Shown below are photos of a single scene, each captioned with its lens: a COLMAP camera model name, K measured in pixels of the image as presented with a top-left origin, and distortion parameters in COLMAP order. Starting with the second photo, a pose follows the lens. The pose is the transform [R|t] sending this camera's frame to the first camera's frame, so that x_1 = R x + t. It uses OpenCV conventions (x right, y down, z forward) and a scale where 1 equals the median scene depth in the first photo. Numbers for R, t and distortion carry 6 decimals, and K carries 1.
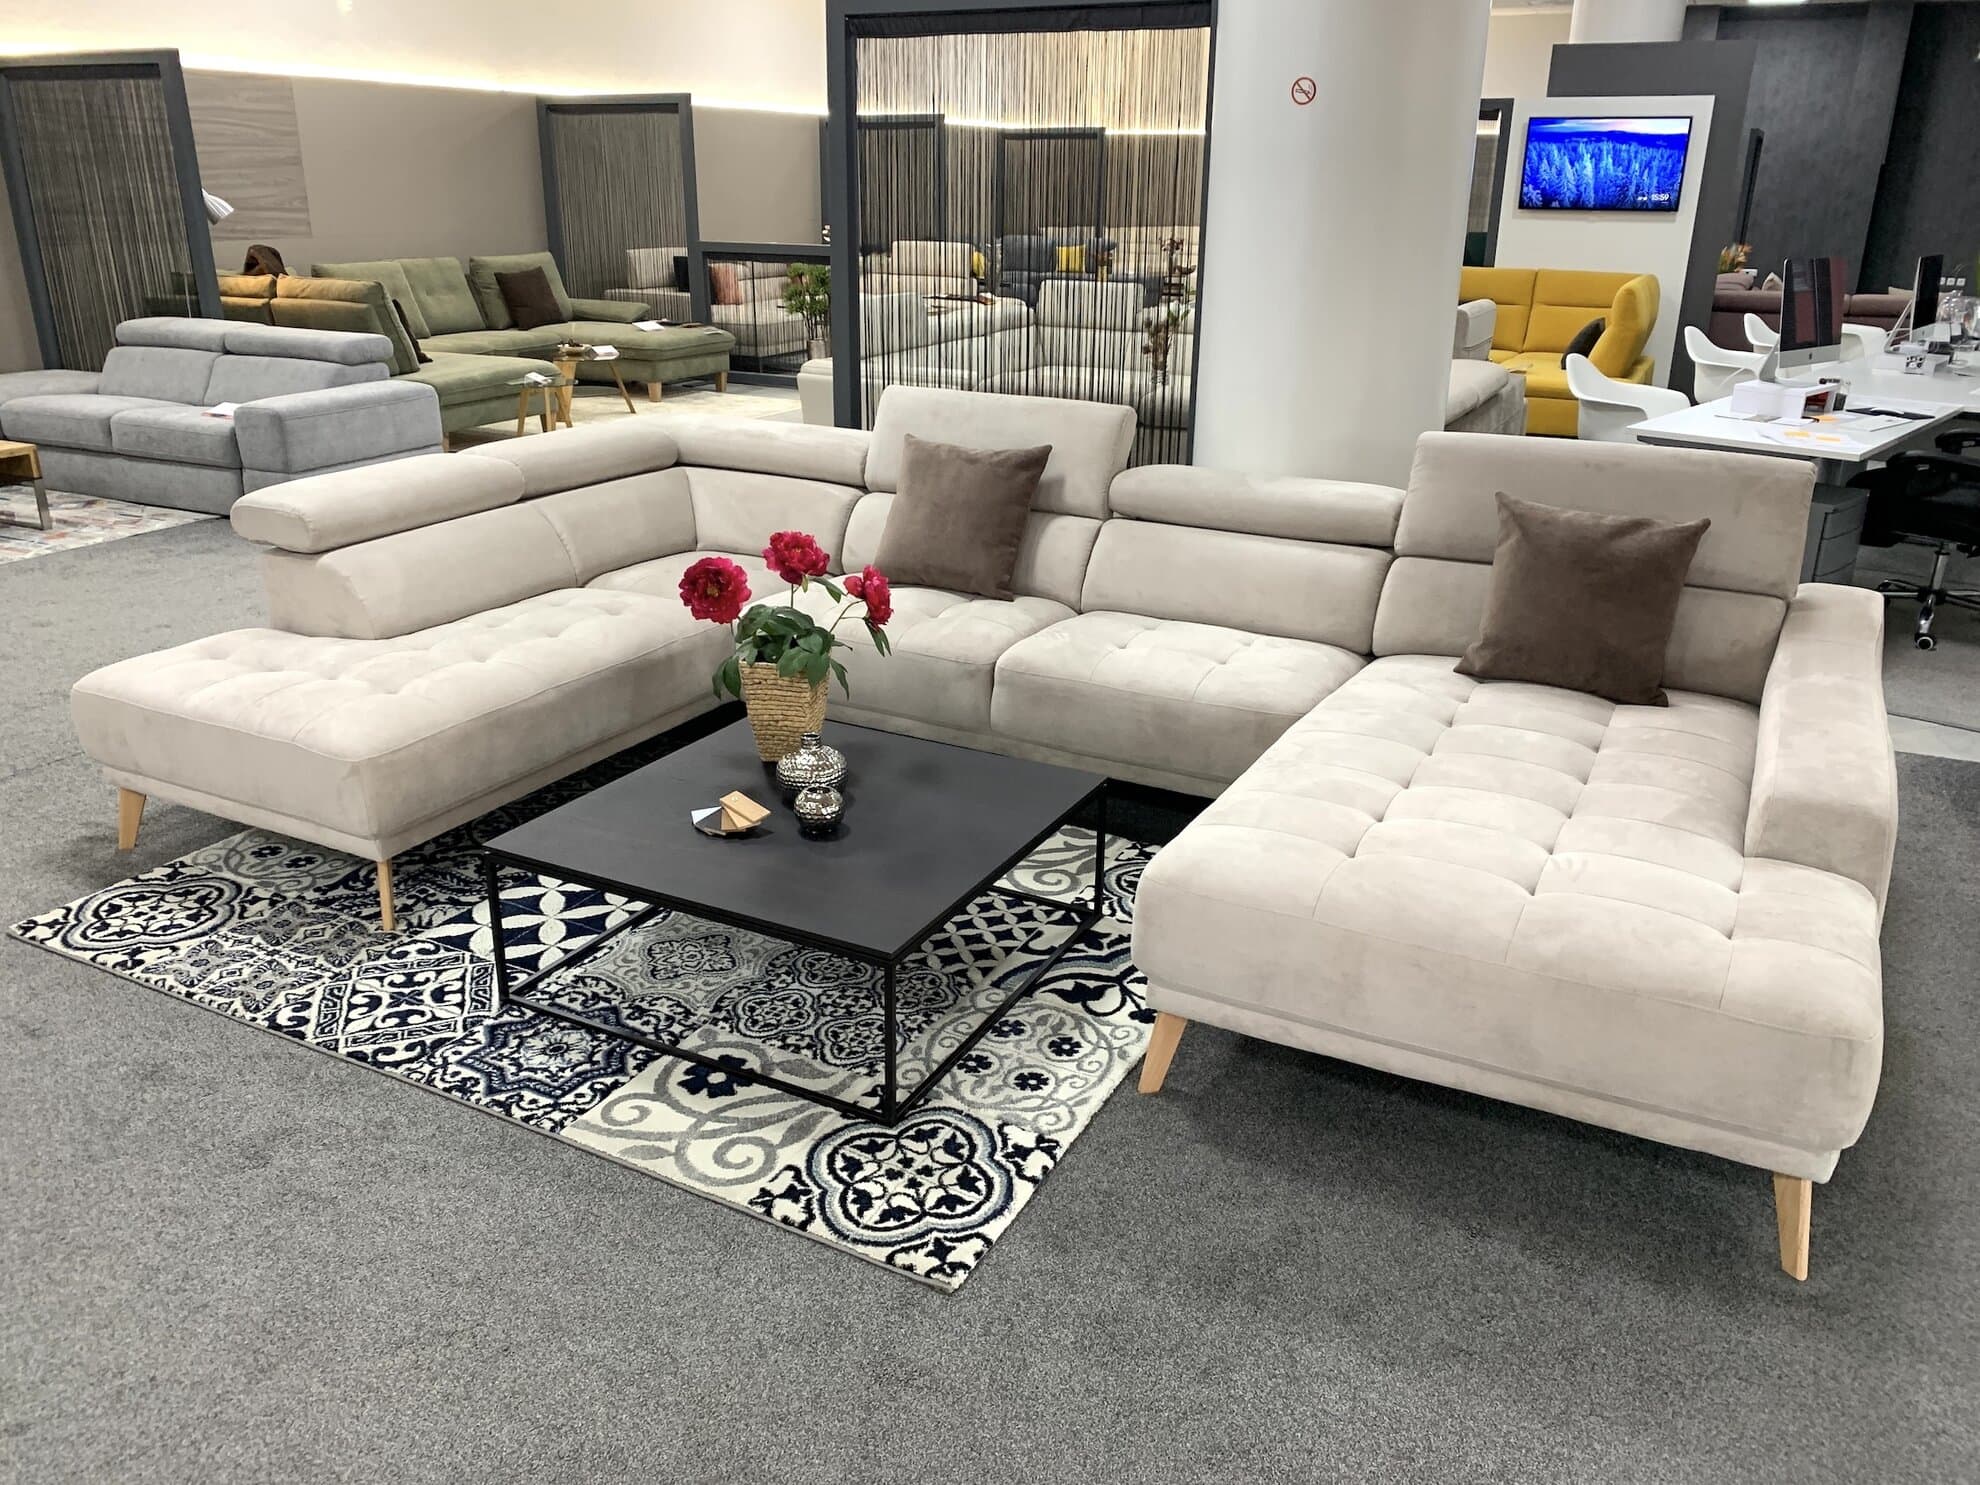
lens RADIAL K [[1552.4, 0, 990.0], [0, 1552.4, 742.5], [0, 0, 1]] dist [0.019546, -0.017233]
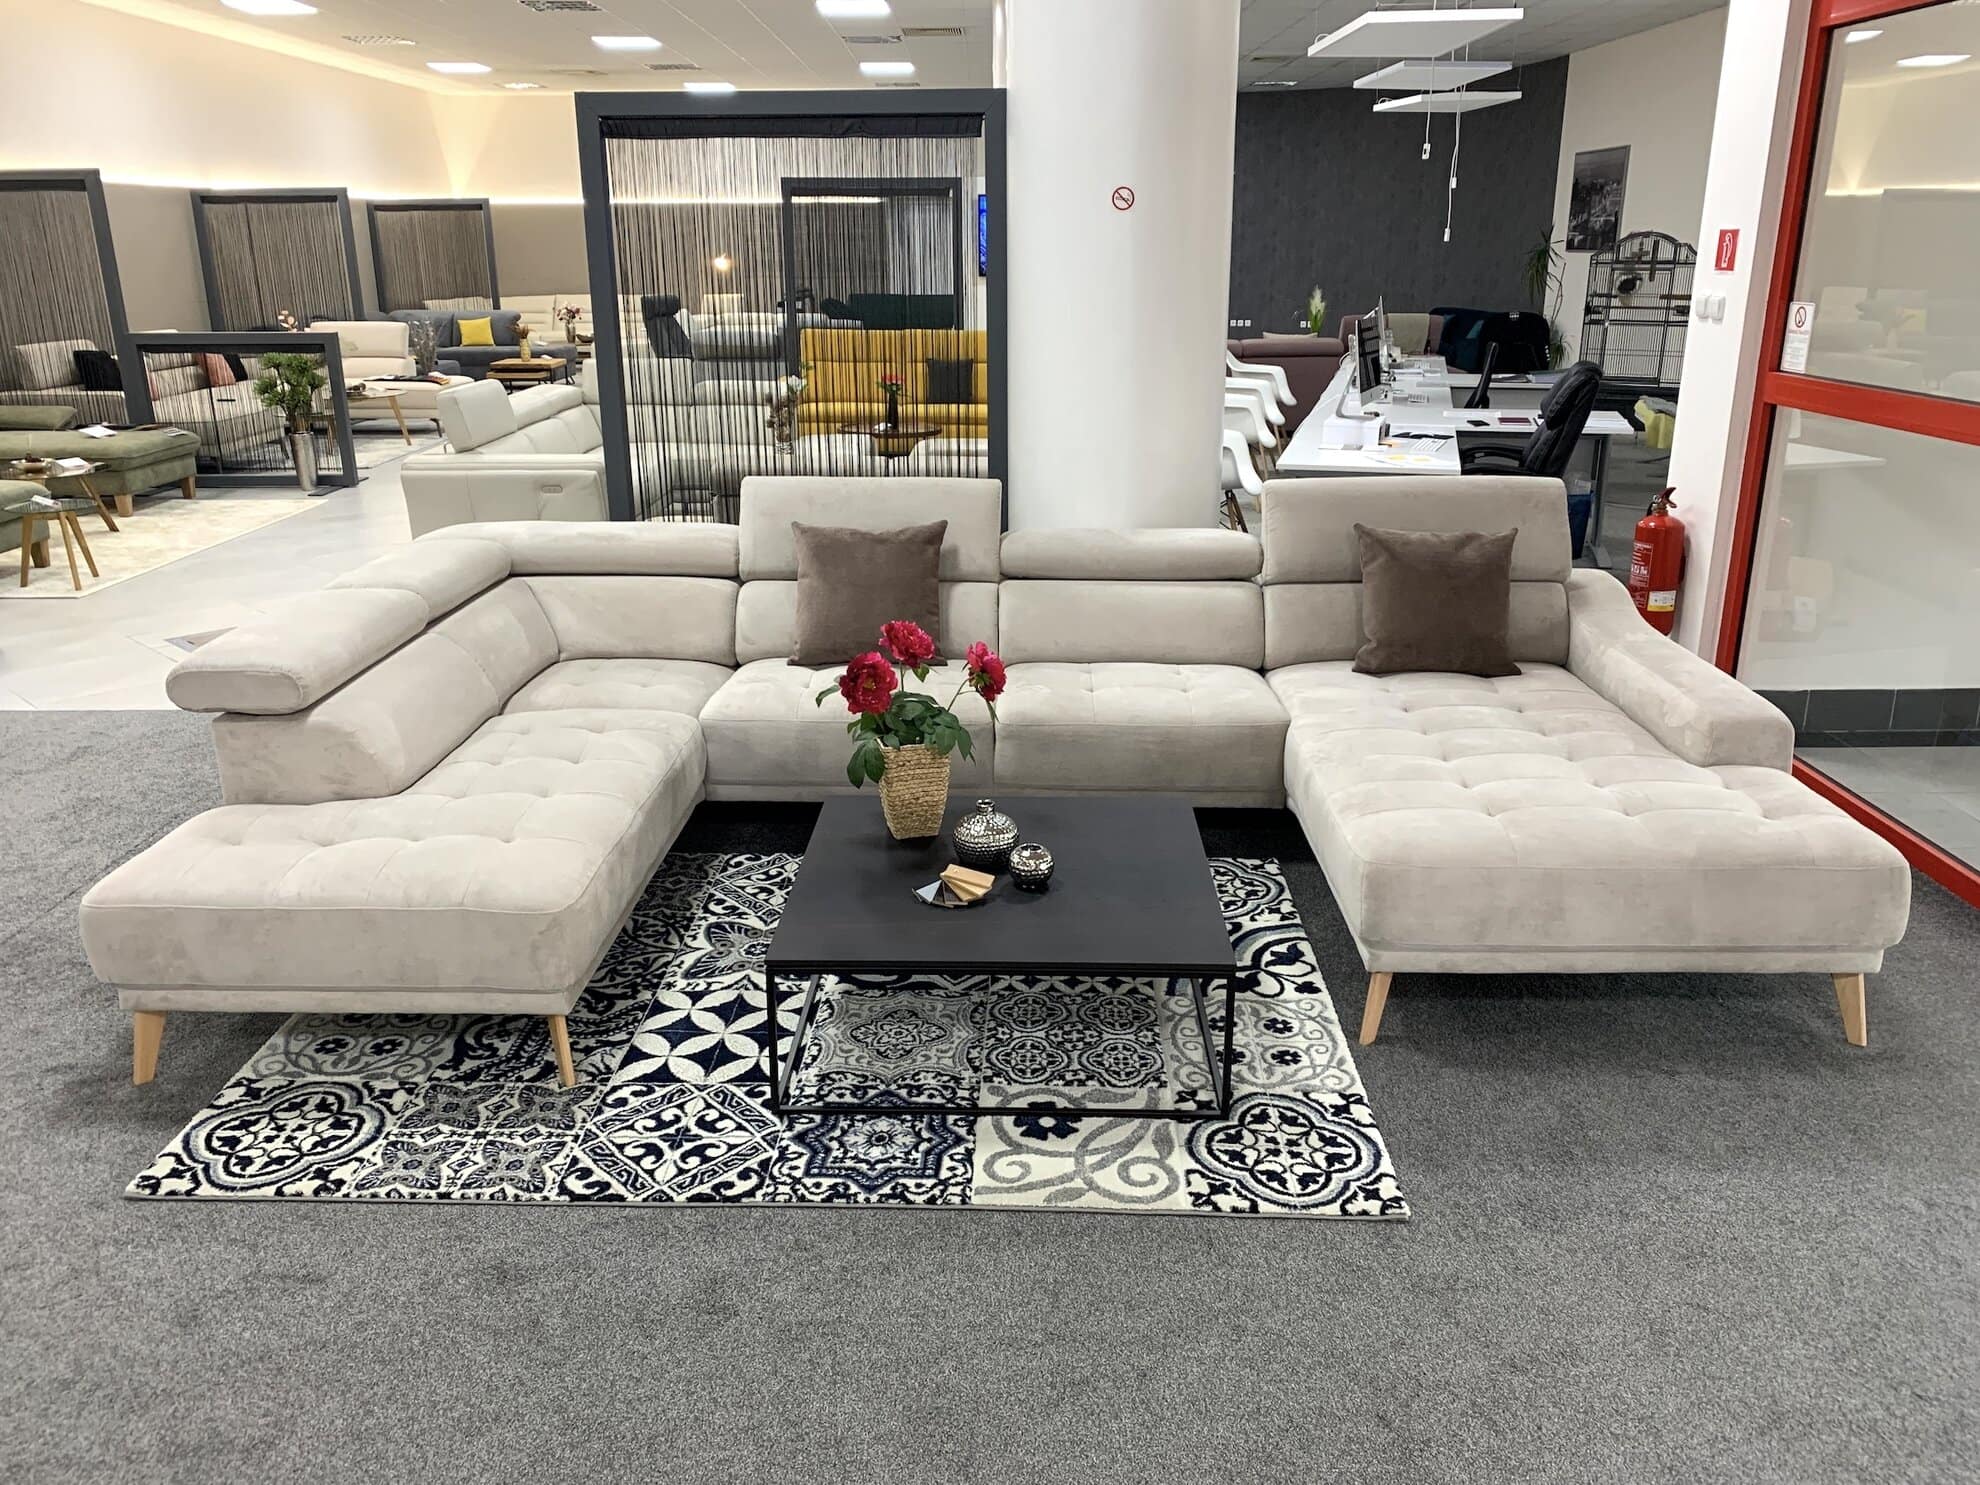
lens RADIAL K [[1552.5, 0, 1010.9], [0, 1552.5, 751.5], [0, 0, 1]] dist [0.010840, -0.004678]
pose [[0.892727, -0.155023, 0.423092, -0.499949], [0.166552, 0.985984, 0.009846, -0.043714], [-0.418688, 0.061677, 0.906033, 0.013148]]
